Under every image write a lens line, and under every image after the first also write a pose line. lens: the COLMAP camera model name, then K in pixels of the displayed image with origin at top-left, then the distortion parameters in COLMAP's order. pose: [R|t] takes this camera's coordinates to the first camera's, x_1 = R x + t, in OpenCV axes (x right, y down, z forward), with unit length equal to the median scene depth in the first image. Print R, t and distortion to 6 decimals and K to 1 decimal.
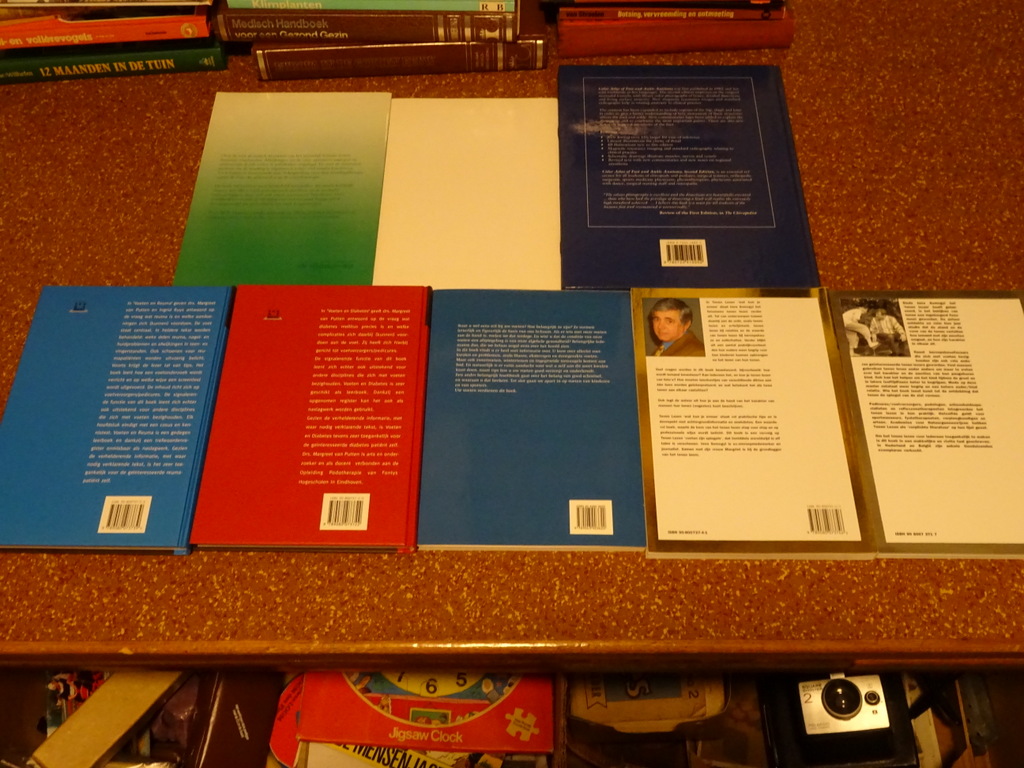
lens RADIAL K [[1040.7, 0, 524.3], [0, 1040.7, 359.9], [0, 0, 1]] dist [-0.031785, 0.000000]
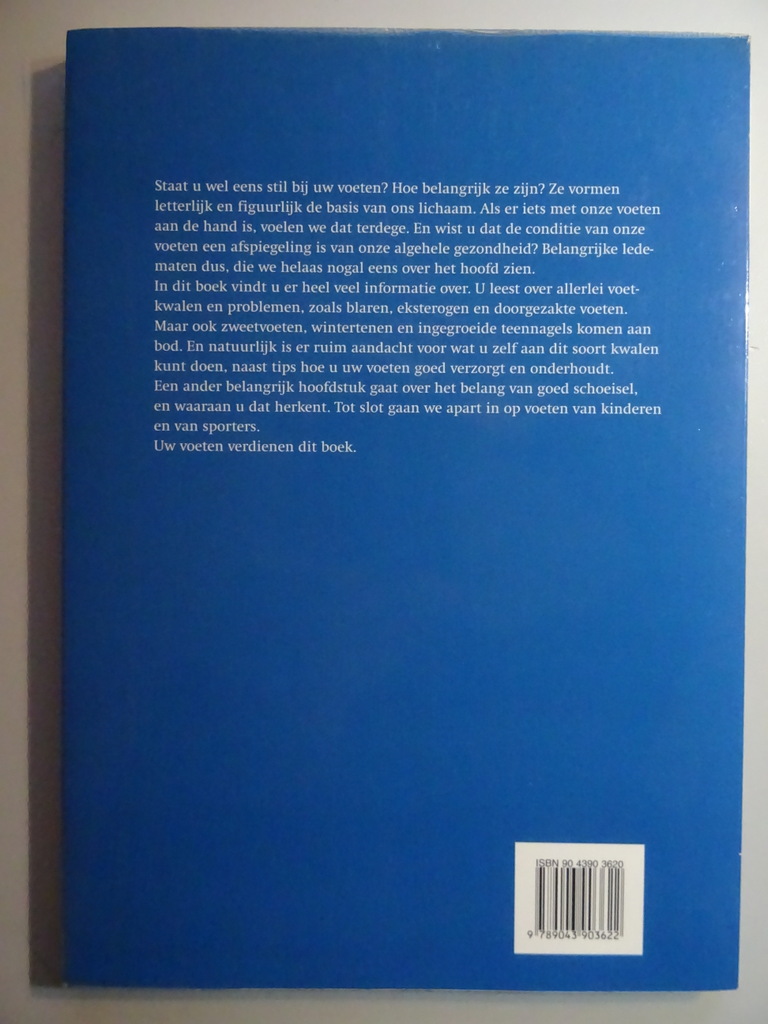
lens RADIAL K [[744.8, 0, 384.2], [0, 744.8, 512.1], [0, 0, 1]] dist [0.013148, -0.032968]
pose [[0.999850, 0.005418, -0.016462, 0.004900], [0.004816, 0.825595, 0.564242, -0.077150], [0.016647, -0.564237, 0.825445, 0.793387]]
